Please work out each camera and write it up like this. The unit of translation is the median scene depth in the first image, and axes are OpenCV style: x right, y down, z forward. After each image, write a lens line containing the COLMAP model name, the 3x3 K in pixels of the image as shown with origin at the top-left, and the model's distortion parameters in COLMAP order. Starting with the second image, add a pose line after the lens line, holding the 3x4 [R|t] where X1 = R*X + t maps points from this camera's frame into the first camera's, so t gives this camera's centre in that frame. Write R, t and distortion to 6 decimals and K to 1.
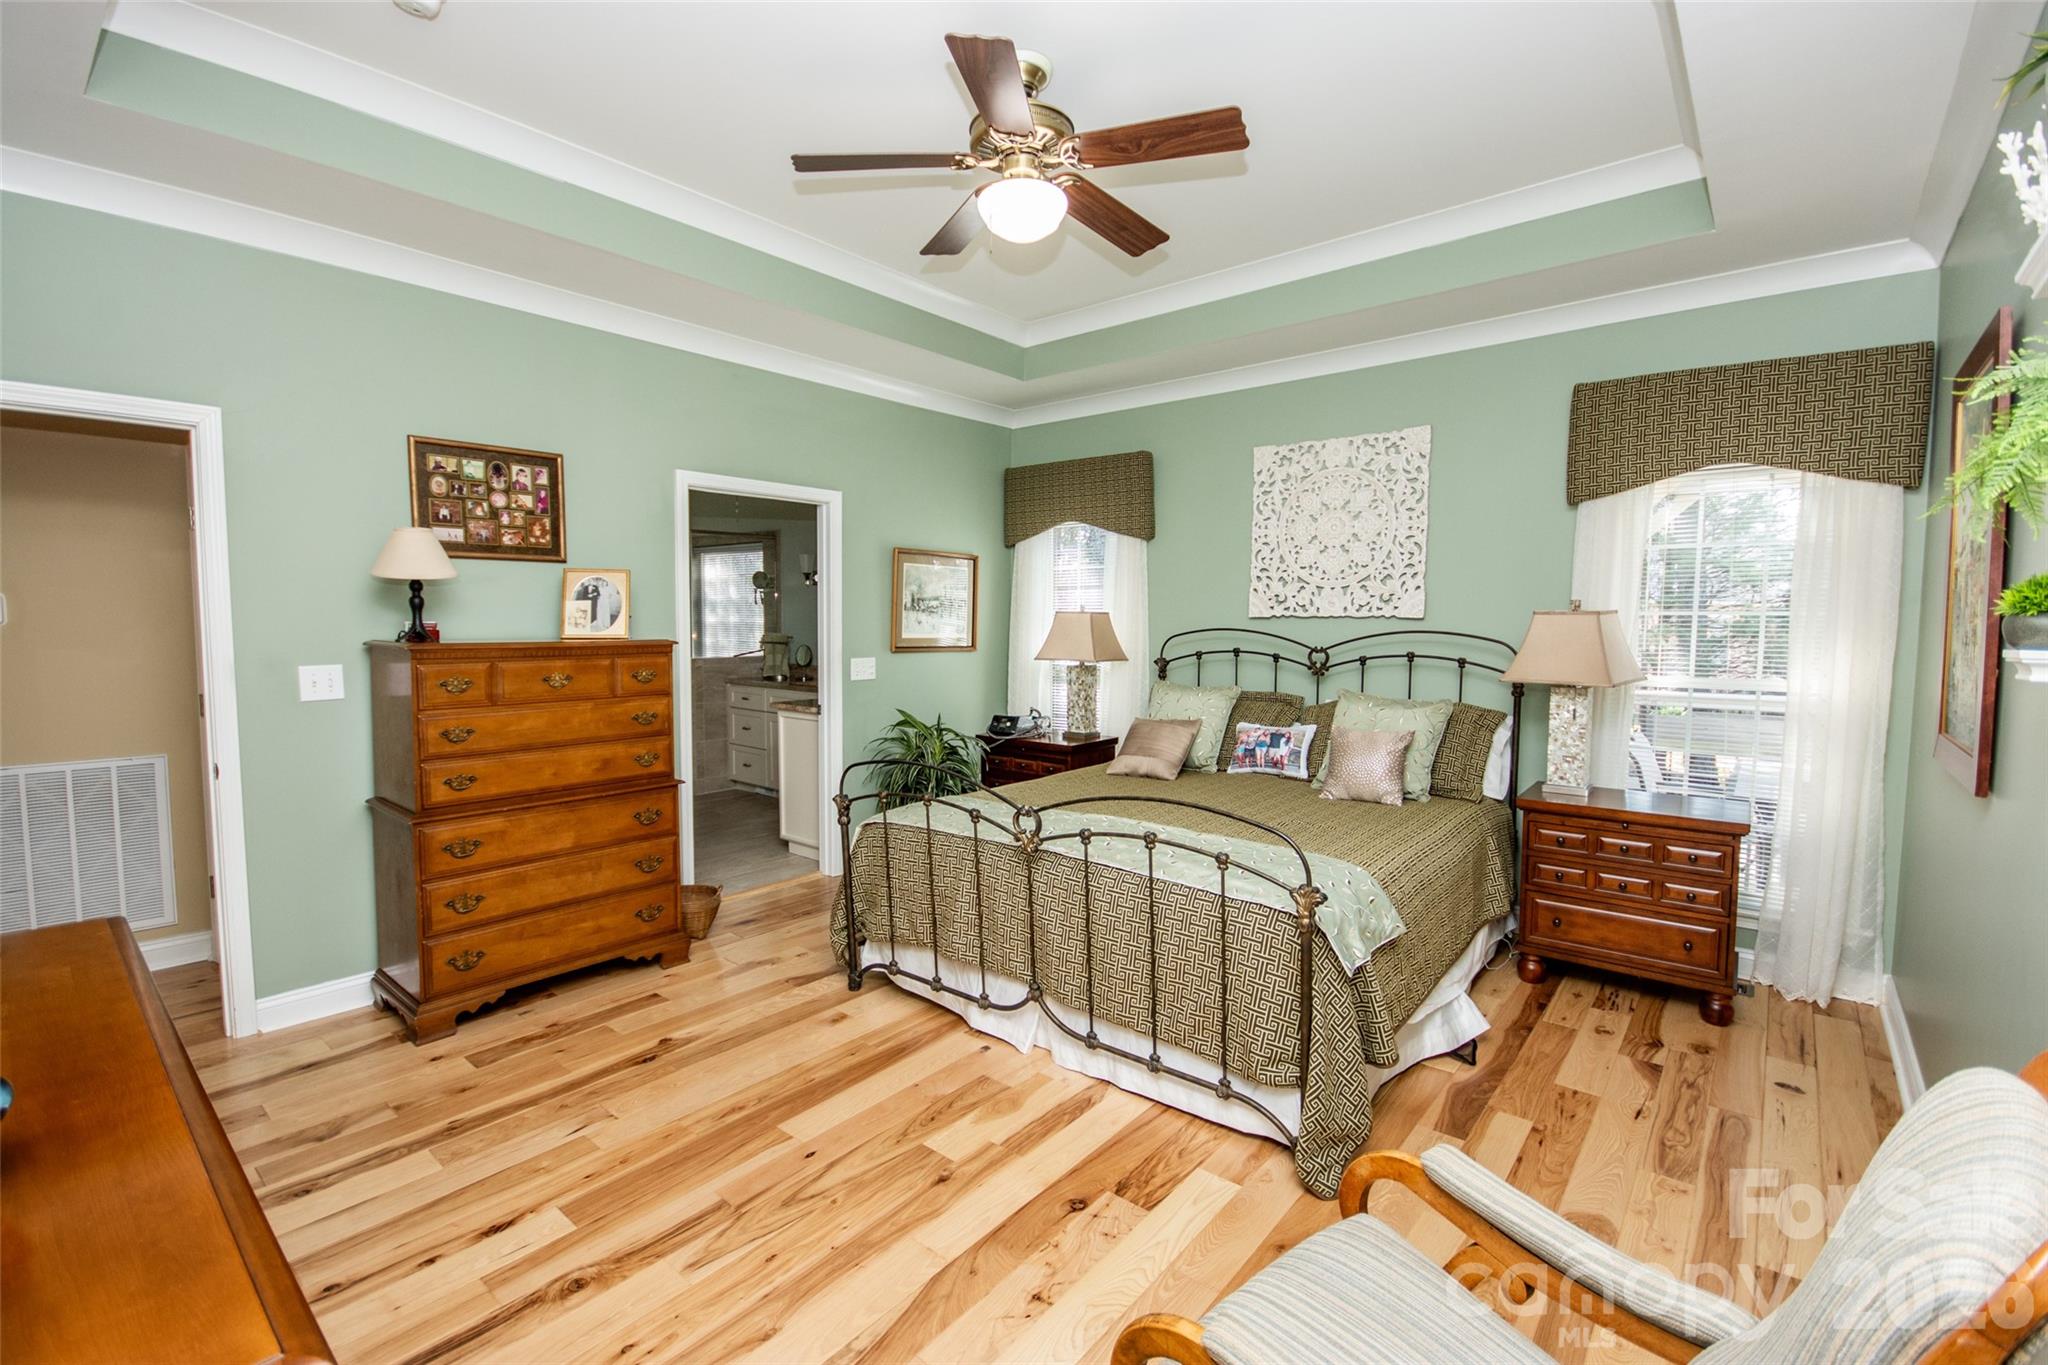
lens RADIAL K [[889.5, 0, 1024.0], [0, 889.5, 682.5], [0, 0, 1]] dist [-0.020025, 0.000050]
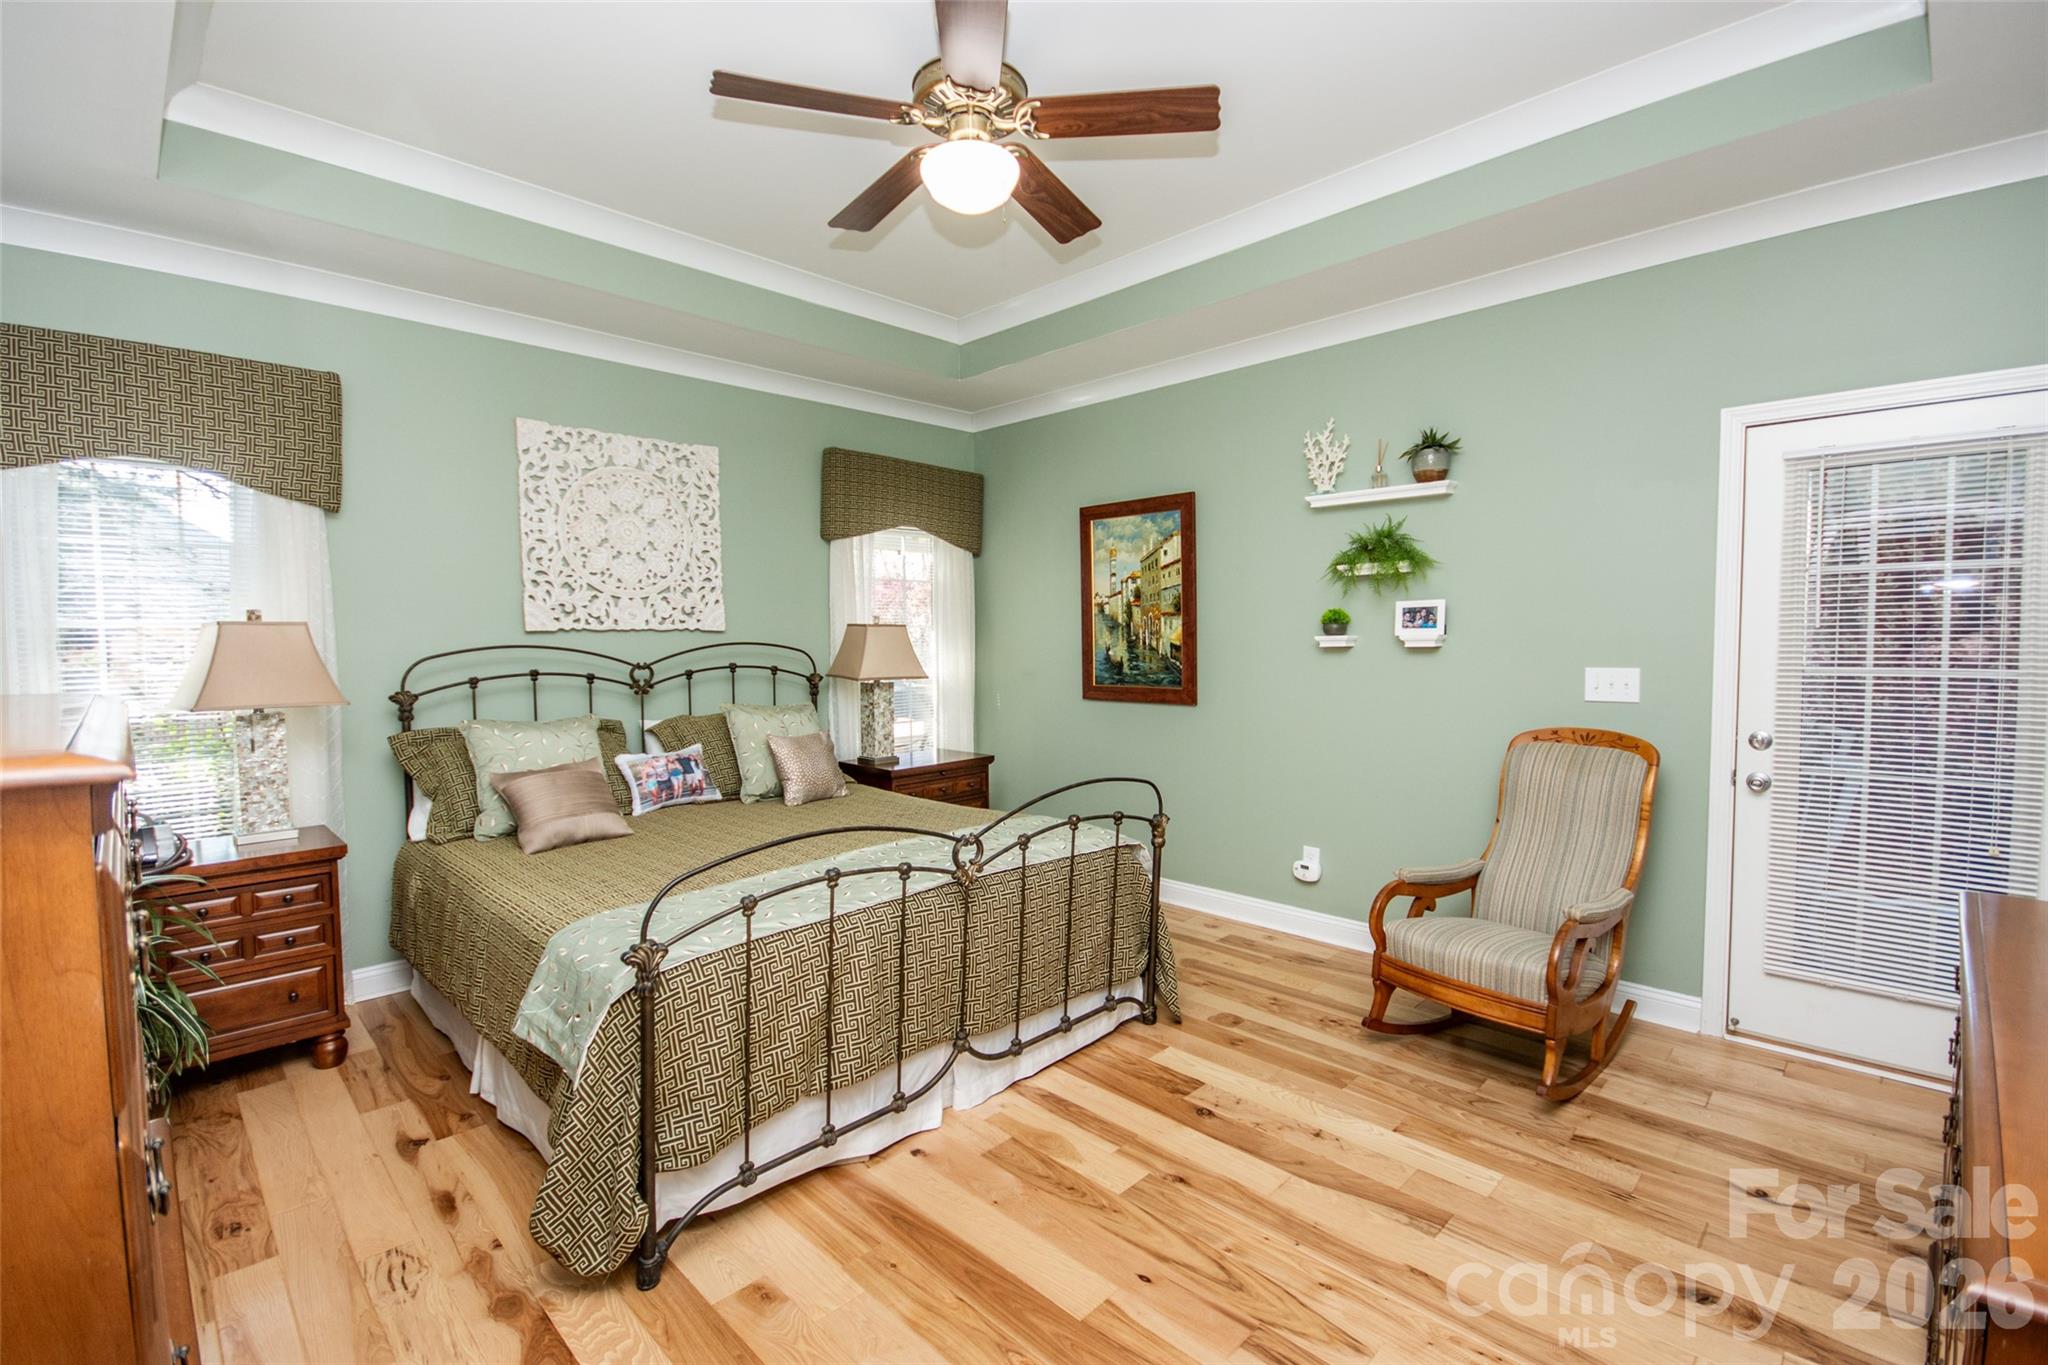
lens RADIAL K [[917.6, 0, 1018.5], [0, 917.6, 678.7], [0, 0, 1]] dist [-0.001036, -0.000082]
pose [[0.079960, -0.051324, 0.995476, -0.649530], [0.078927, 0.995864, 0.045005, -0.040501], [-0.993668, 0.074971, 0.083680, 0.609758]]
